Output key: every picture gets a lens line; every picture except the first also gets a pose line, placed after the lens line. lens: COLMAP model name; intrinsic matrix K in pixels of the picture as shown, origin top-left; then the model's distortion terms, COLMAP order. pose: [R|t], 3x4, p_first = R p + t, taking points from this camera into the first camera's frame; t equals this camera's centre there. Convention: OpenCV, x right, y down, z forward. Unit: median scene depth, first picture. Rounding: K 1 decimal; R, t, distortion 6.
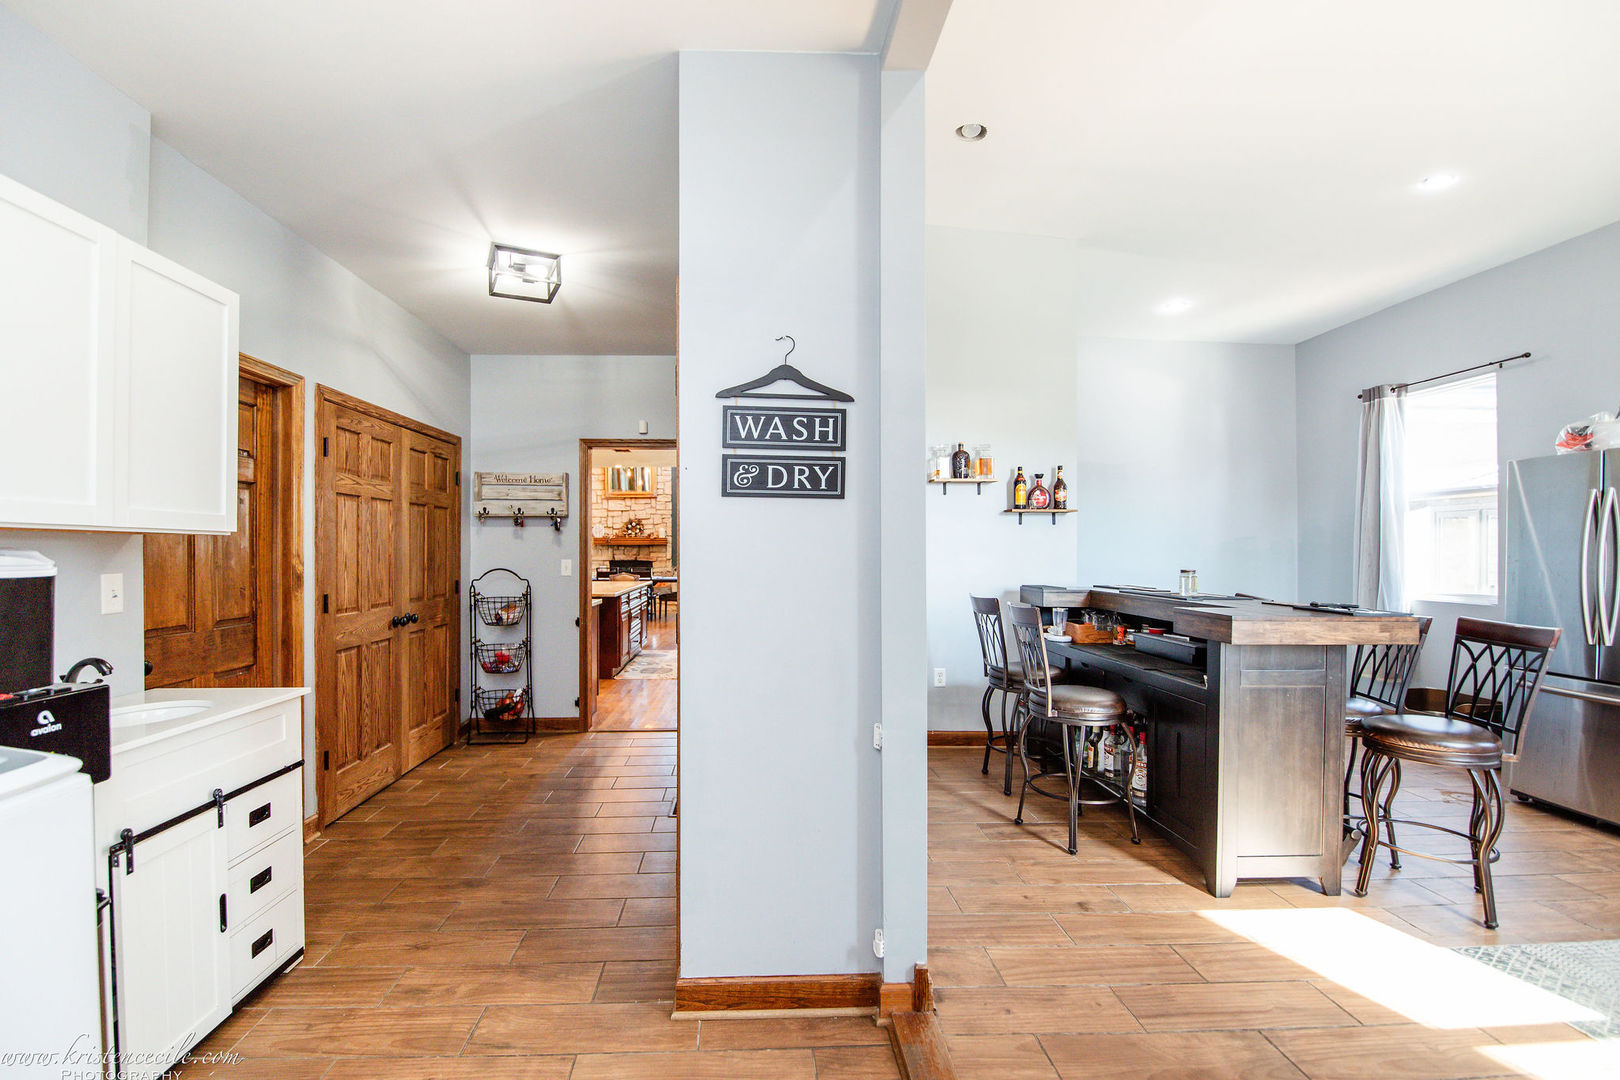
lens RADIAL K [[721.2, 0, 756.2], [0, 721.2, 549.1], [0, 0, 1]] dist [-0.009623, -0.005461]
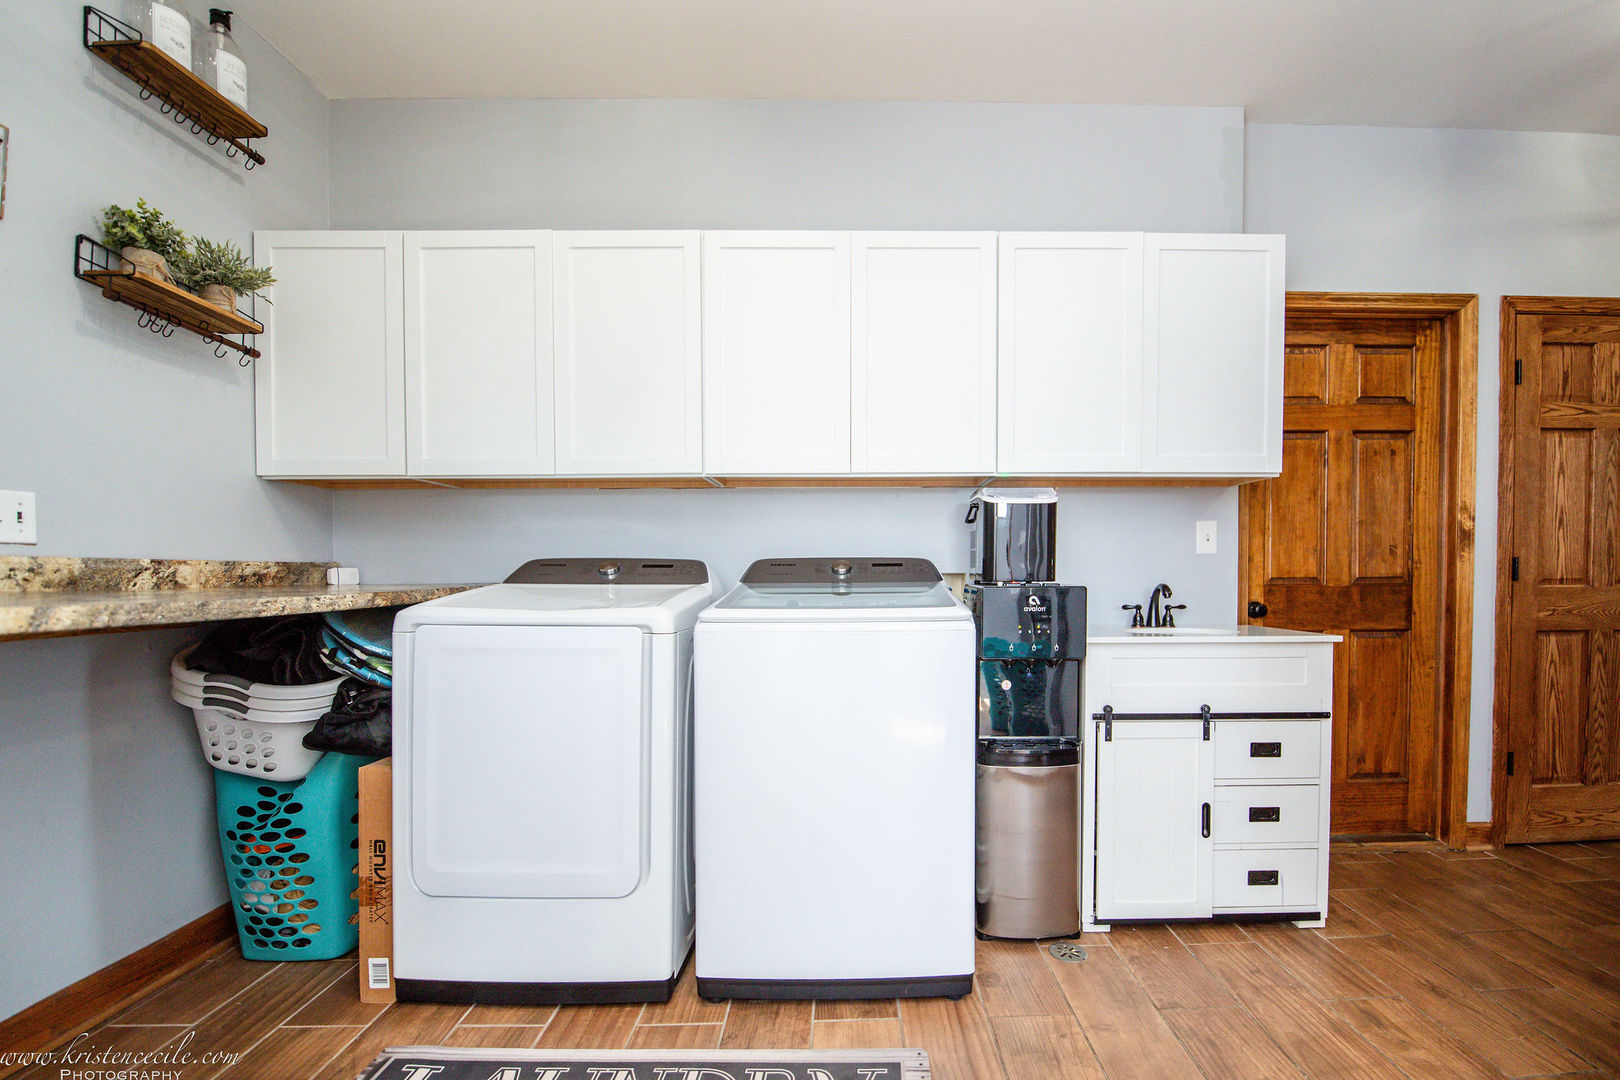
lens RADIAL K [[721.2, 0, 861.9], [0, 721.2, 582.4], [0, 0, 1]] dist [-0.009623, -0.005461]
pose [[0.018434, 0.019036, -0.999649, 0.190499], [0.007490, 0.999788, 0.019177, 0.074246], [0.999802, -0.007841, 0.018288, 0.272924]]
